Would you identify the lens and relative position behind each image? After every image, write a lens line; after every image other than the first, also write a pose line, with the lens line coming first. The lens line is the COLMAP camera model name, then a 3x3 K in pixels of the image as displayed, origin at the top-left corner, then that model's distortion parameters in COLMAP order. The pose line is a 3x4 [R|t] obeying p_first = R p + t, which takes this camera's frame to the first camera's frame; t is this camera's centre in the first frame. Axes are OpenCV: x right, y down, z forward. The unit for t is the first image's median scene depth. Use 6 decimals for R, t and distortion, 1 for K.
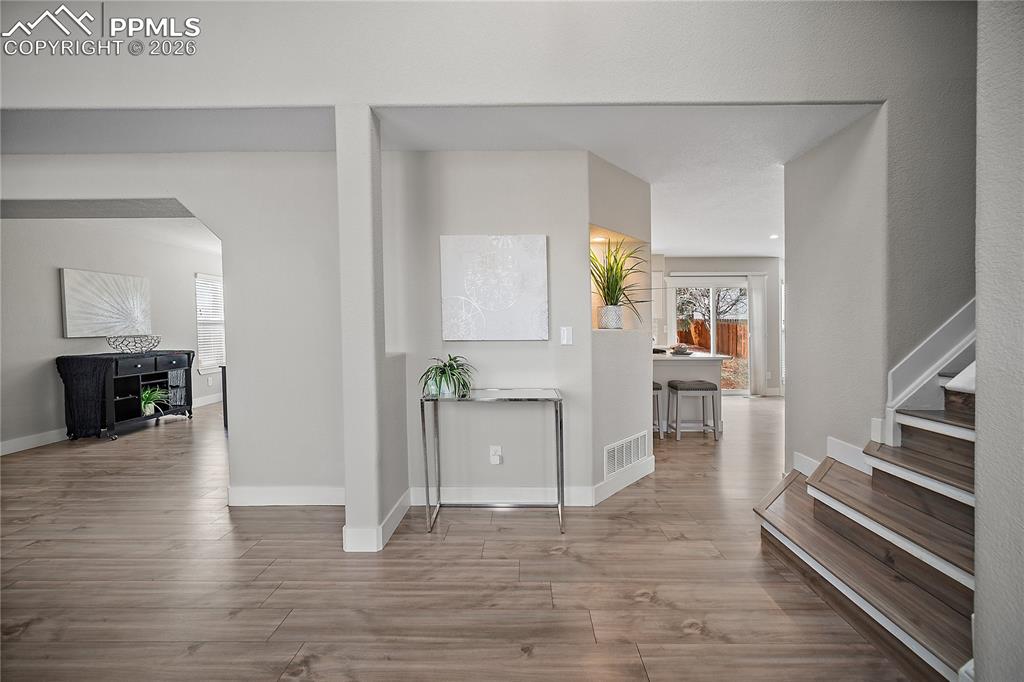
lens RADIAL K [[409.9, 0, 514.1], [0, 409.9, 335.8], [0, 0, 1]] dist [-0.003439, -0.000139]
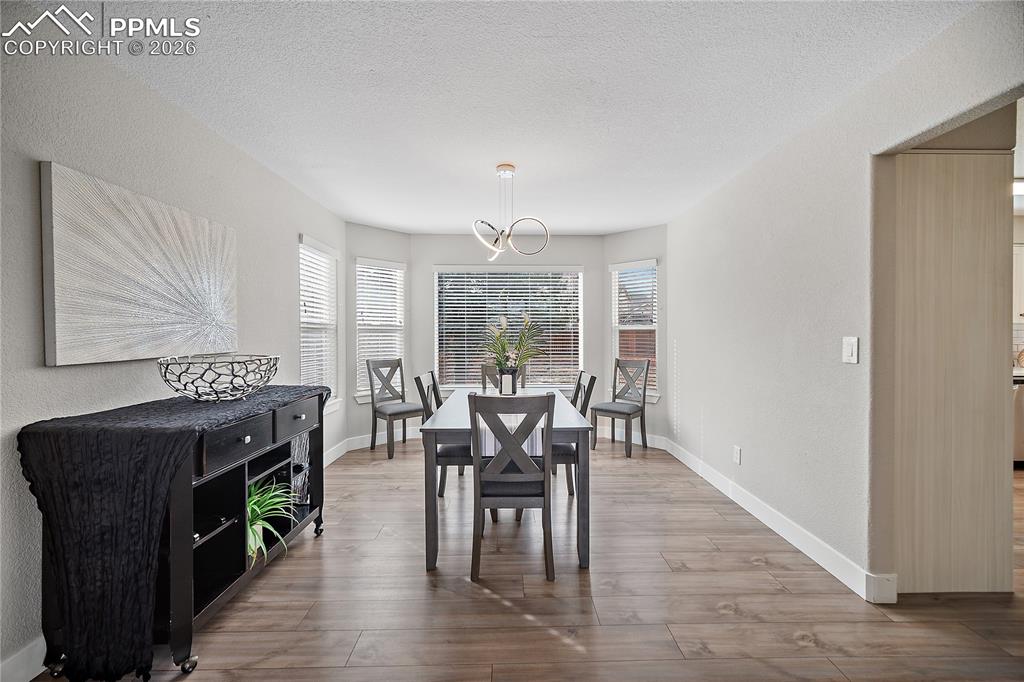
lens RADIAL K [[409.9, 0, 514.3], [0, 409.9, 334.6], [0, 0, 1]] dist [-0.003439, -0.000139]
pose [[0.999421, 0.007871, 0.033101, -0.683301], [-0.007058, 0.999672, -0.024606, -0.014788], [-0.033284, 0.024358, 0.999149, 0.610739]]
